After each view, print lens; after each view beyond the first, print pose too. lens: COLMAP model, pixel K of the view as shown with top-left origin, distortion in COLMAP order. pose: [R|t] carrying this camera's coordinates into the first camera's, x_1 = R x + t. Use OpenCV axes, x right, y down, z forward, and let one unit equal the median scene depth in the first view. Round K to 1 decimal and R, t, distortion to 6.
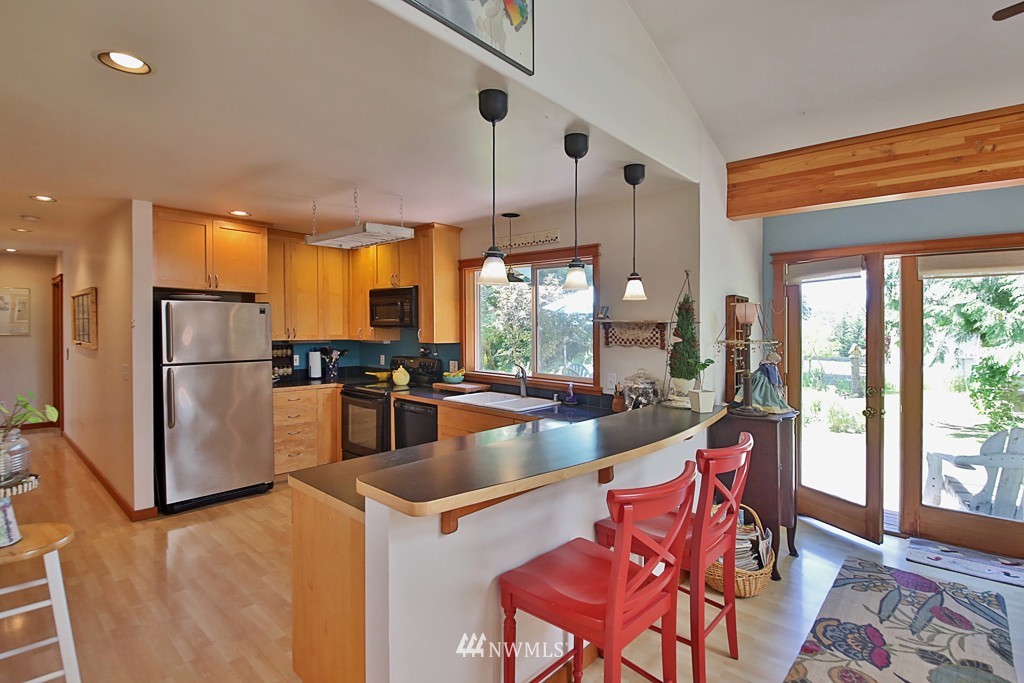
lens RADIAL K [[476.8, 0, 512.0], [0, 476.8, 341.5], [0, 0, 1]] dist [-0.000306, -0.000160]
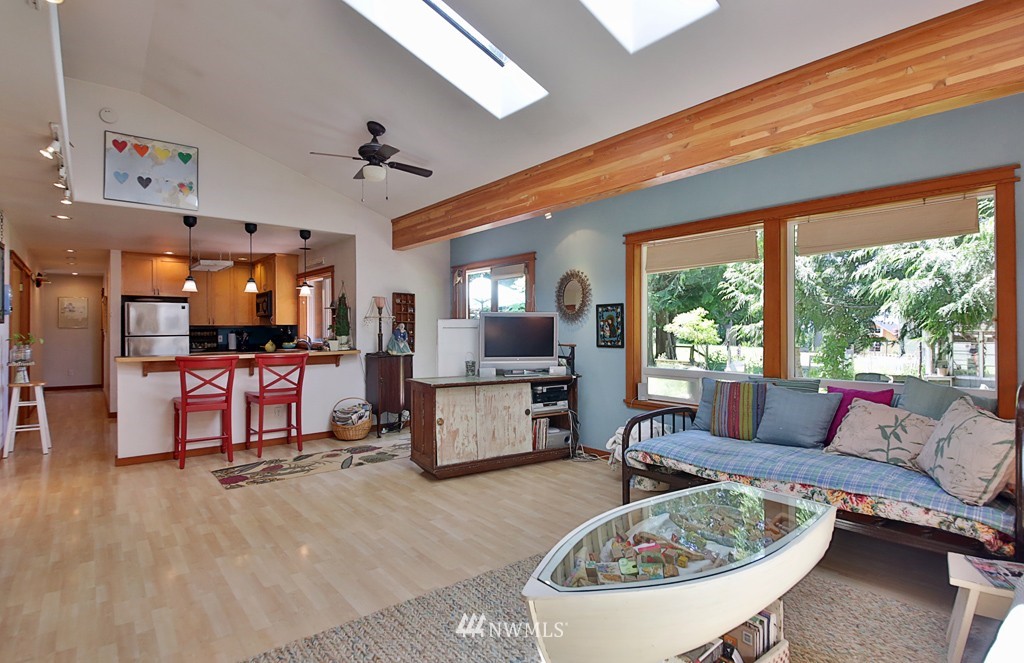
lens RADIAL K [[497.2, 0, 512.0], [0, 497.2, 331.5], [0, 0, 1]] dist [-0.000531, -0.000102]
pose [[0.988474, -0.010348, -0.151037, 1.002040], [0.006147, 0.999582, -0.028258, 0.088821], [0.151267, 0.027004, 0.988124, -0.658919]]
